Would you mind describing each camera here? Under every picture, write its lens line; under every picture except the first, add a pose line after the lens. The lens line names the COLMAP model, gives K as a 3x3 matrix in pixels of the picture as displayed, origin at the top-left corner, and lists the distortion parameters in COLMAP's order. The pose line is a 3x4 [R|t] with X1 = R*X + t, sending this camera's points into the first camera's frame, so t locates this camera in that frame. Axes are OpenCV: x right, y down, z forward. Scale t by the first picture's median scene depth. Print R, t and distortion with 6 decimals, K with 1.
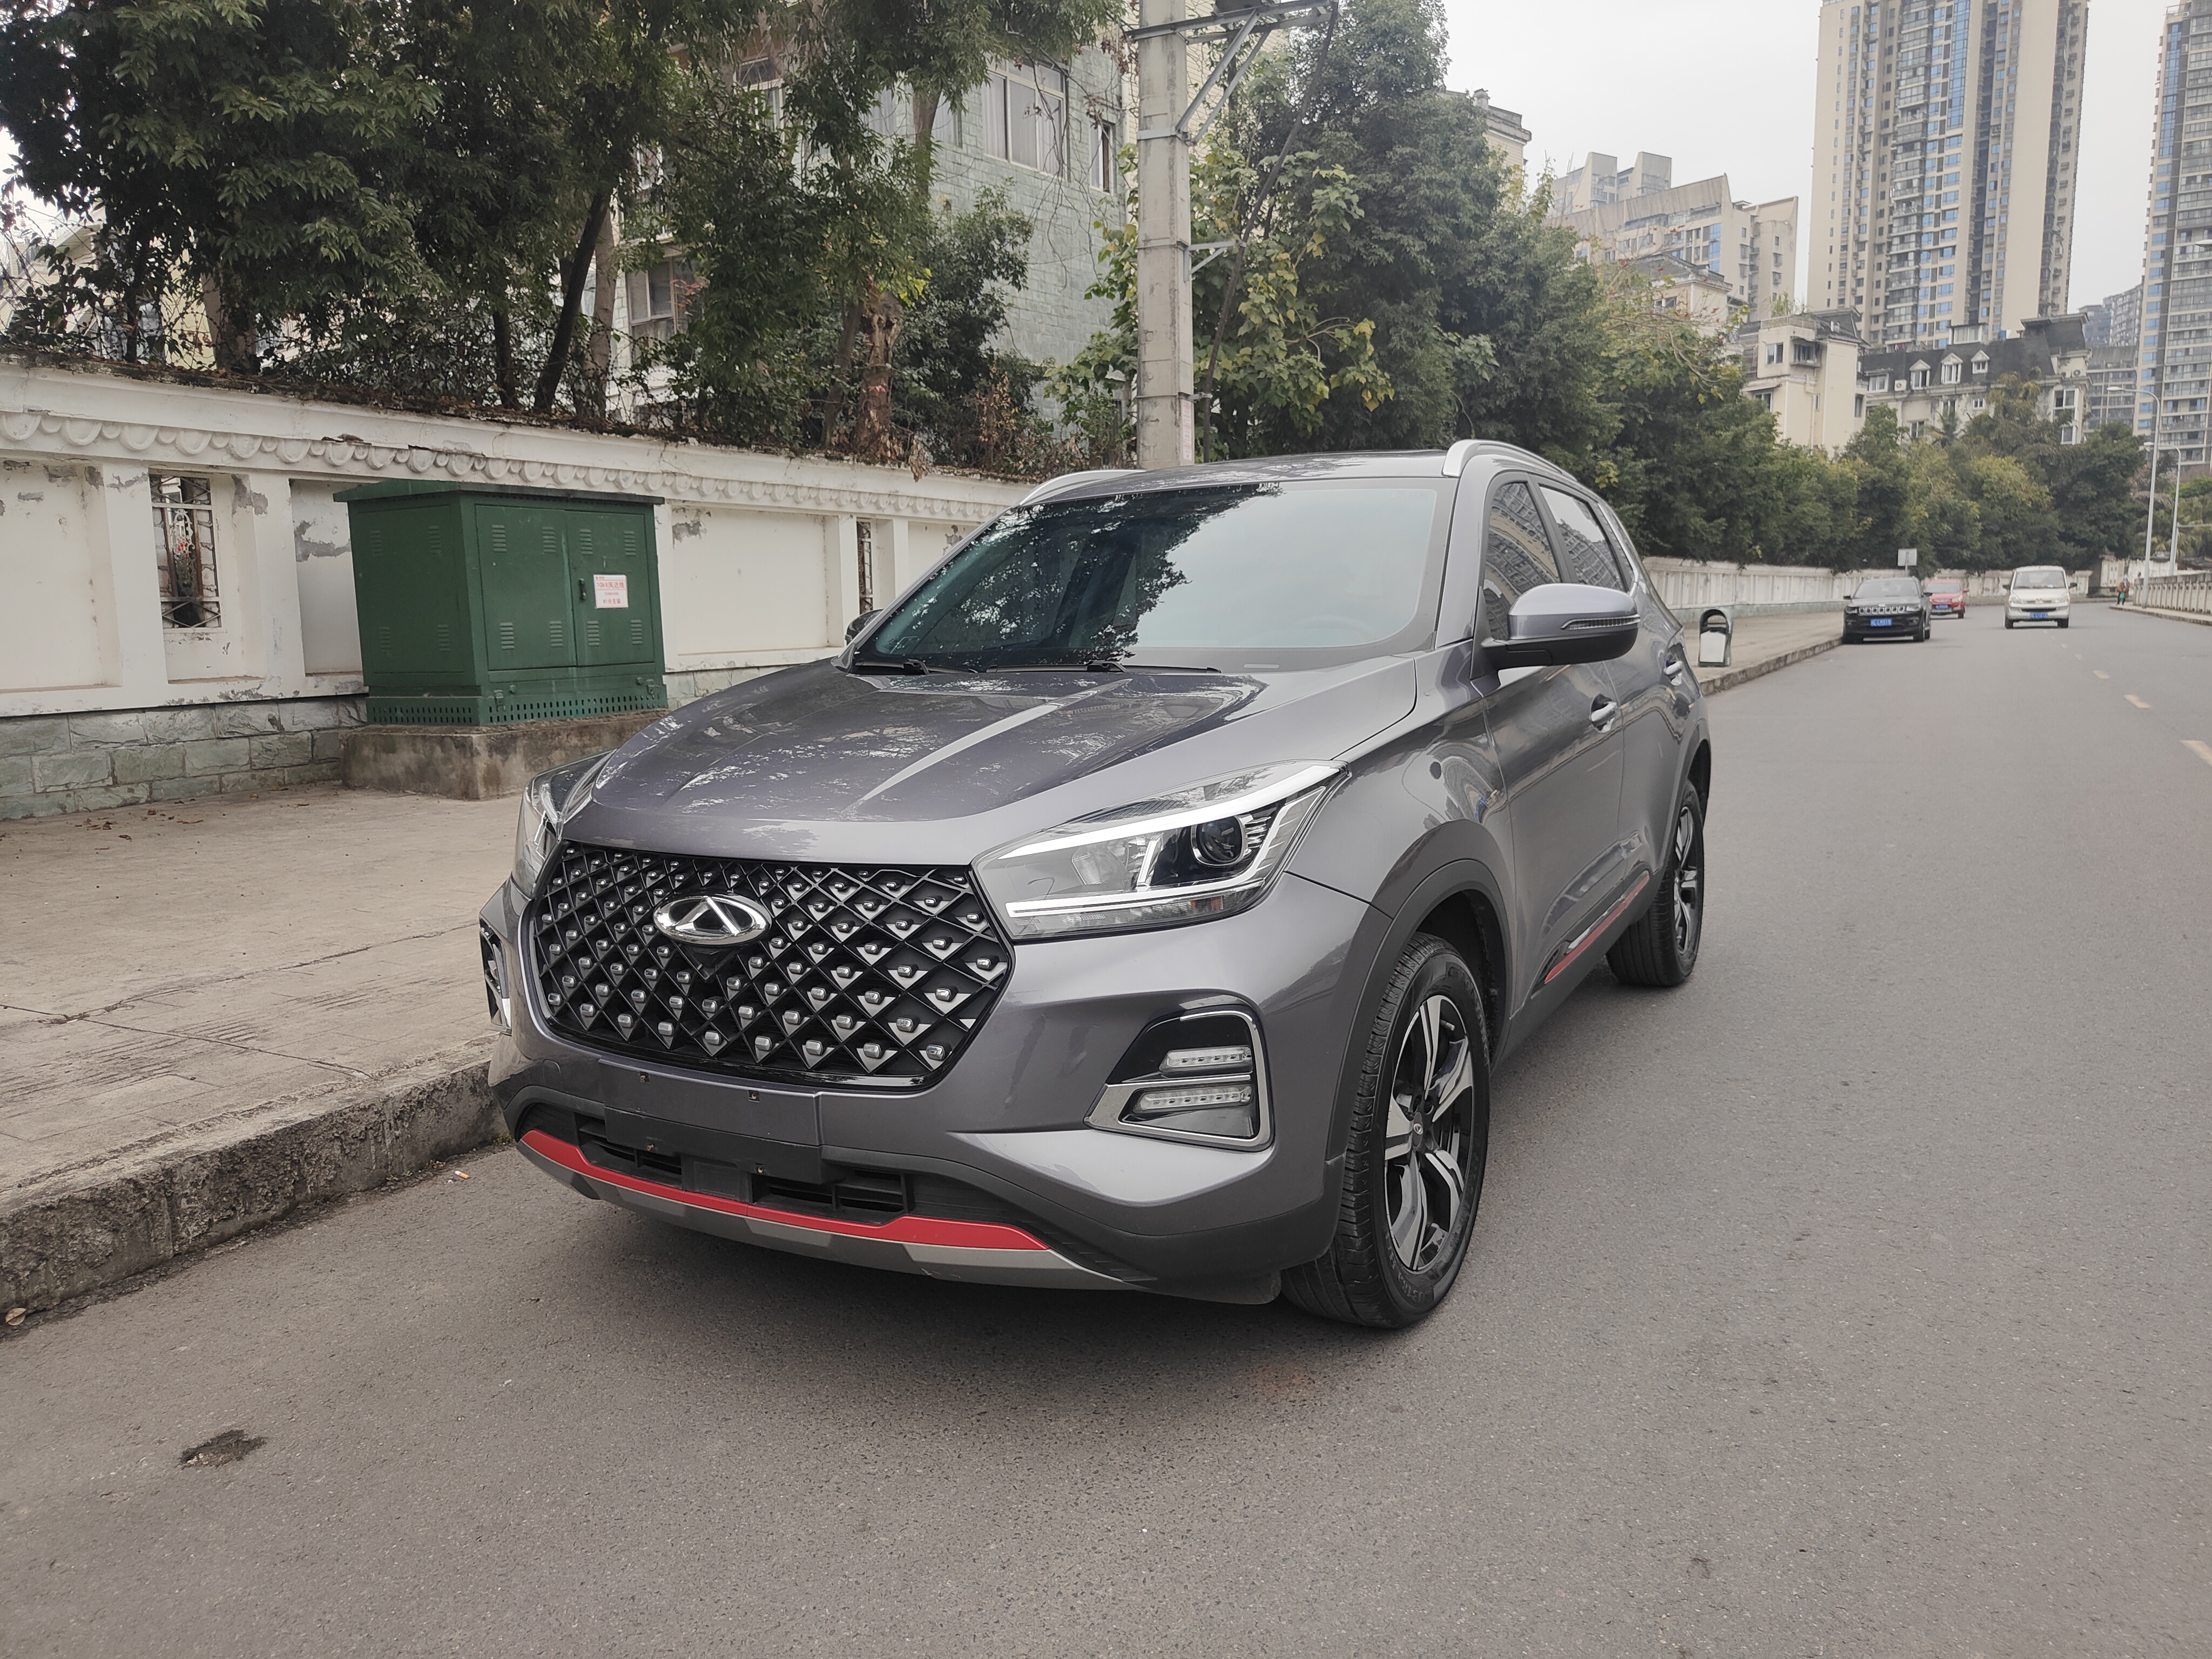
lens RADIAL K [[1511.8, 0, 1118.0], [0, 1511.8, 831.9], [0, 0, 1]] dist [0.001452, 0.005206]
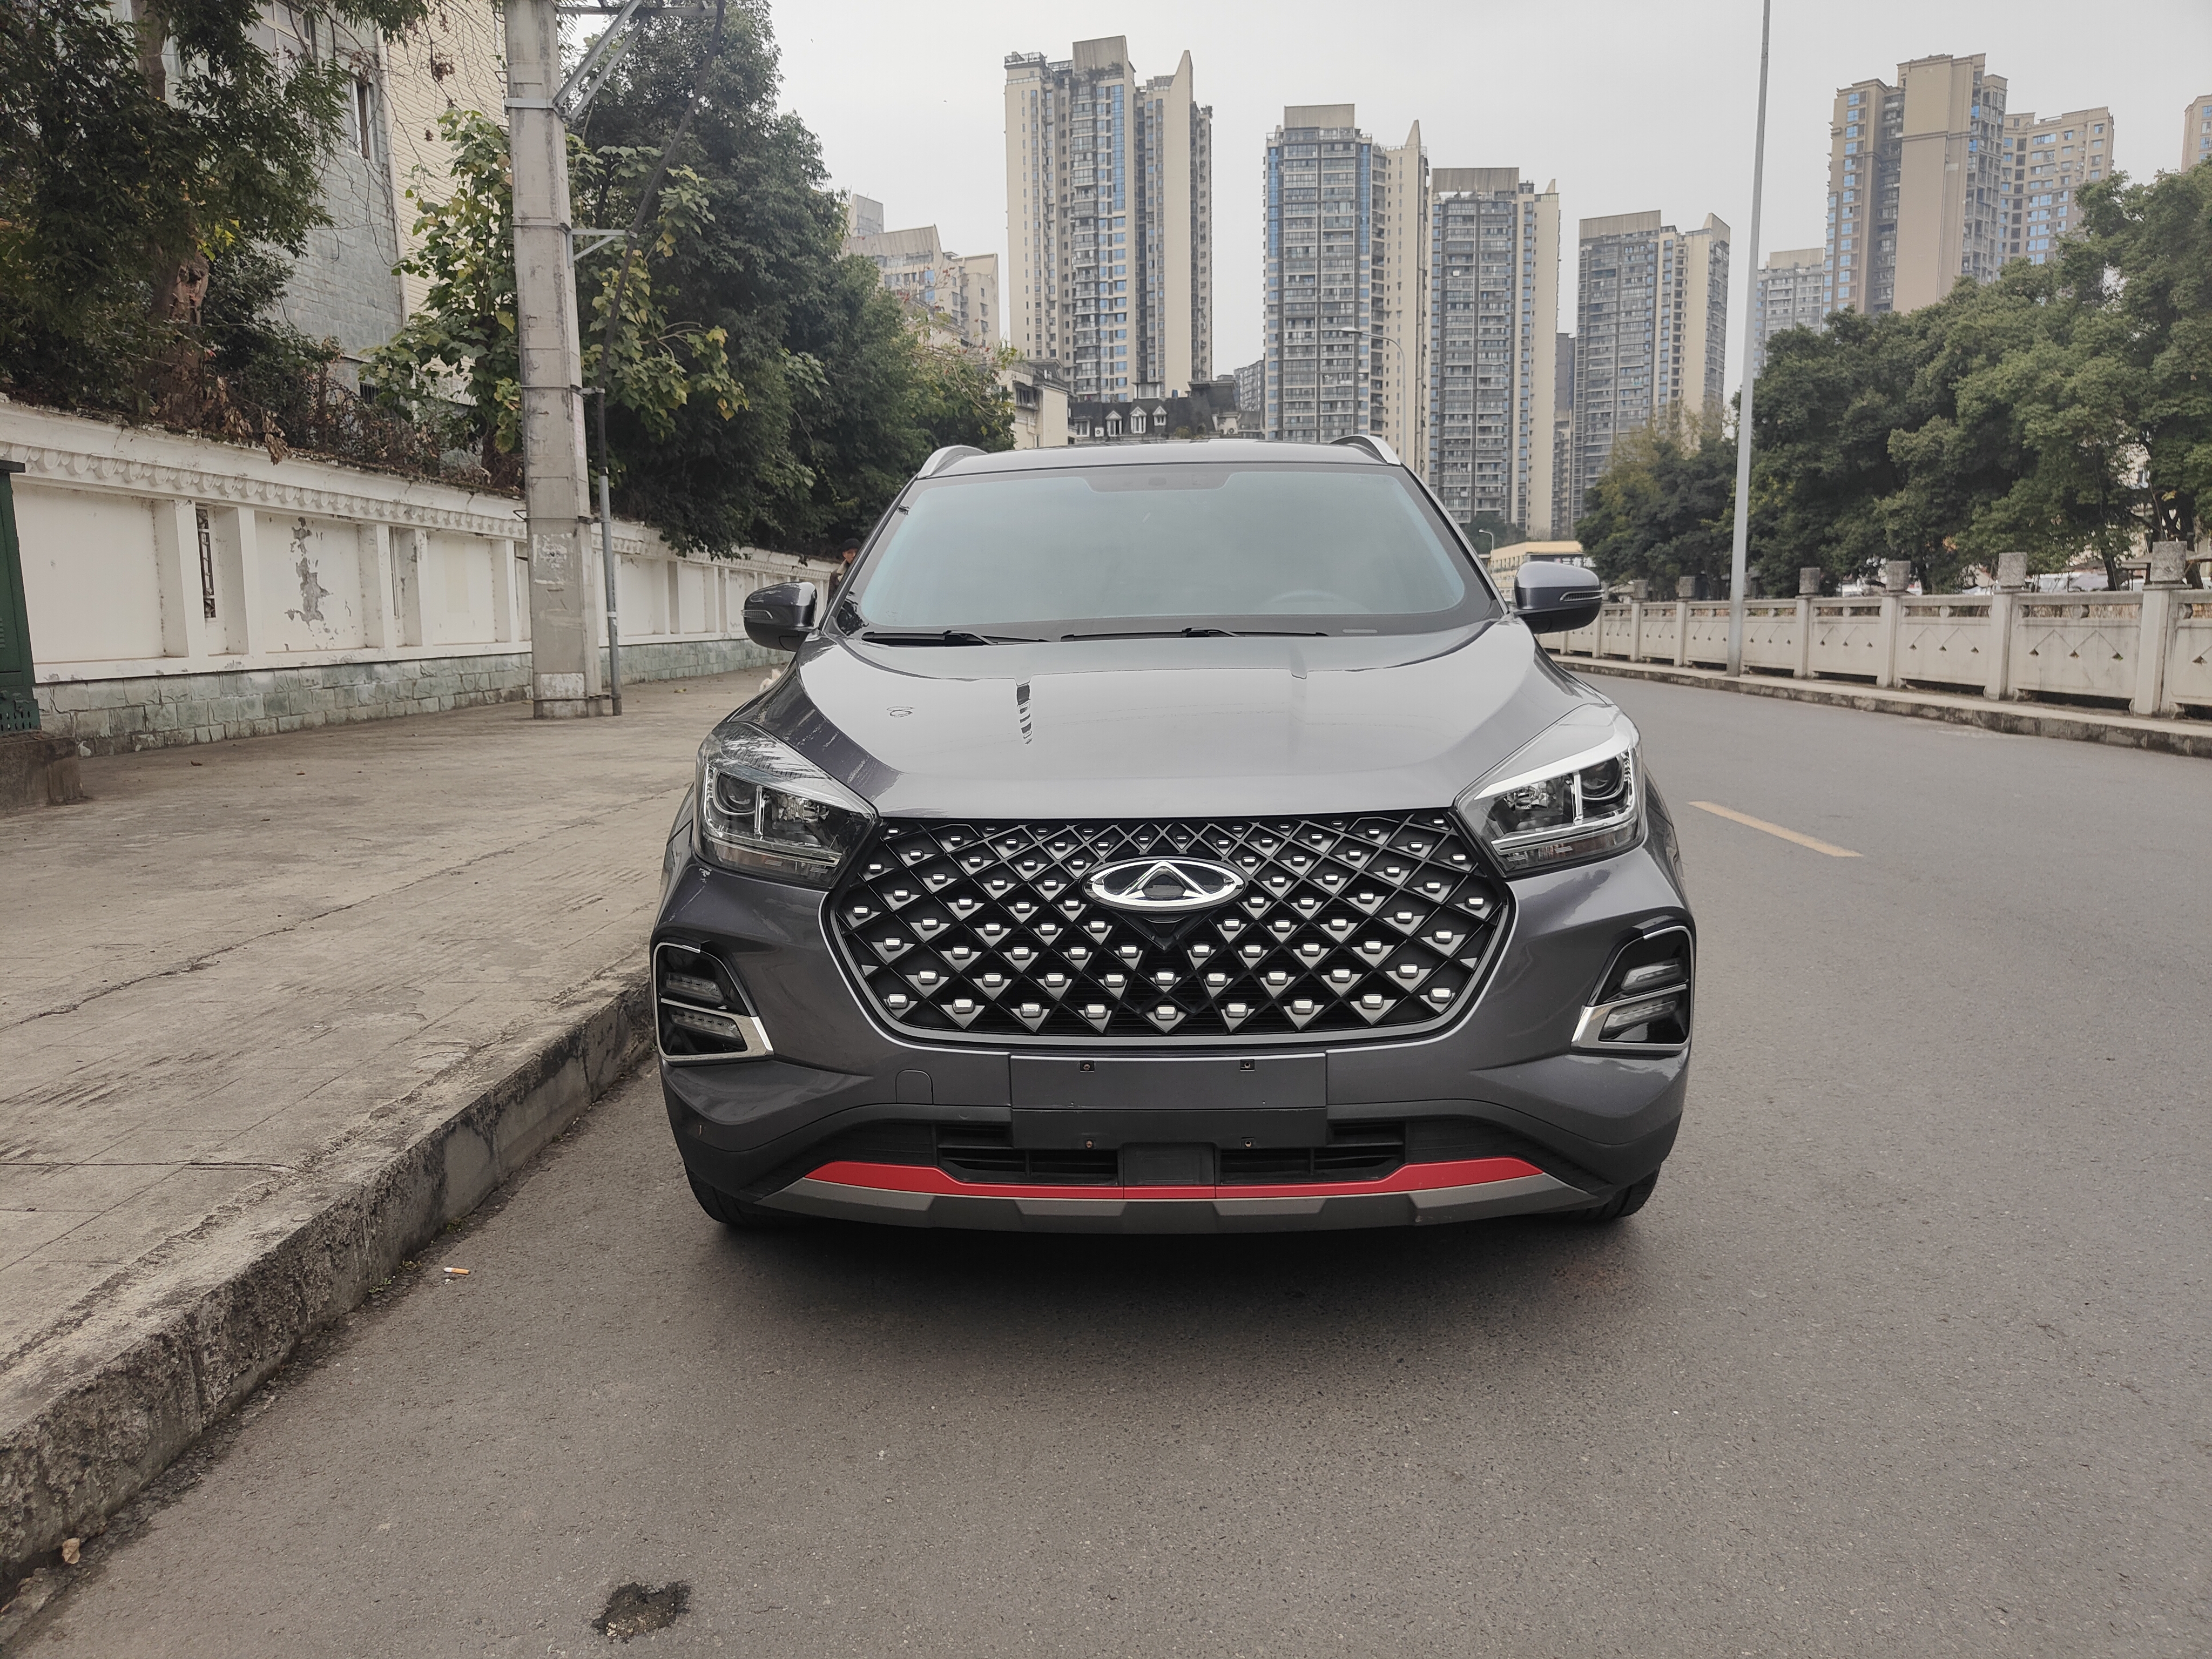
lens RADIAL K [[1511.8, 0, 1094.2], [0, 1511.8, 831.6], [0, 0, 1]] dist [0.001452, 0.005206]
pose [[0.892708, -0.056156, 0.447124, -0.106198], [0.061887, 0.998082, 0.001792, 0.003074], [-0.446367, 0.026072, 0.894470, 0.028033]]
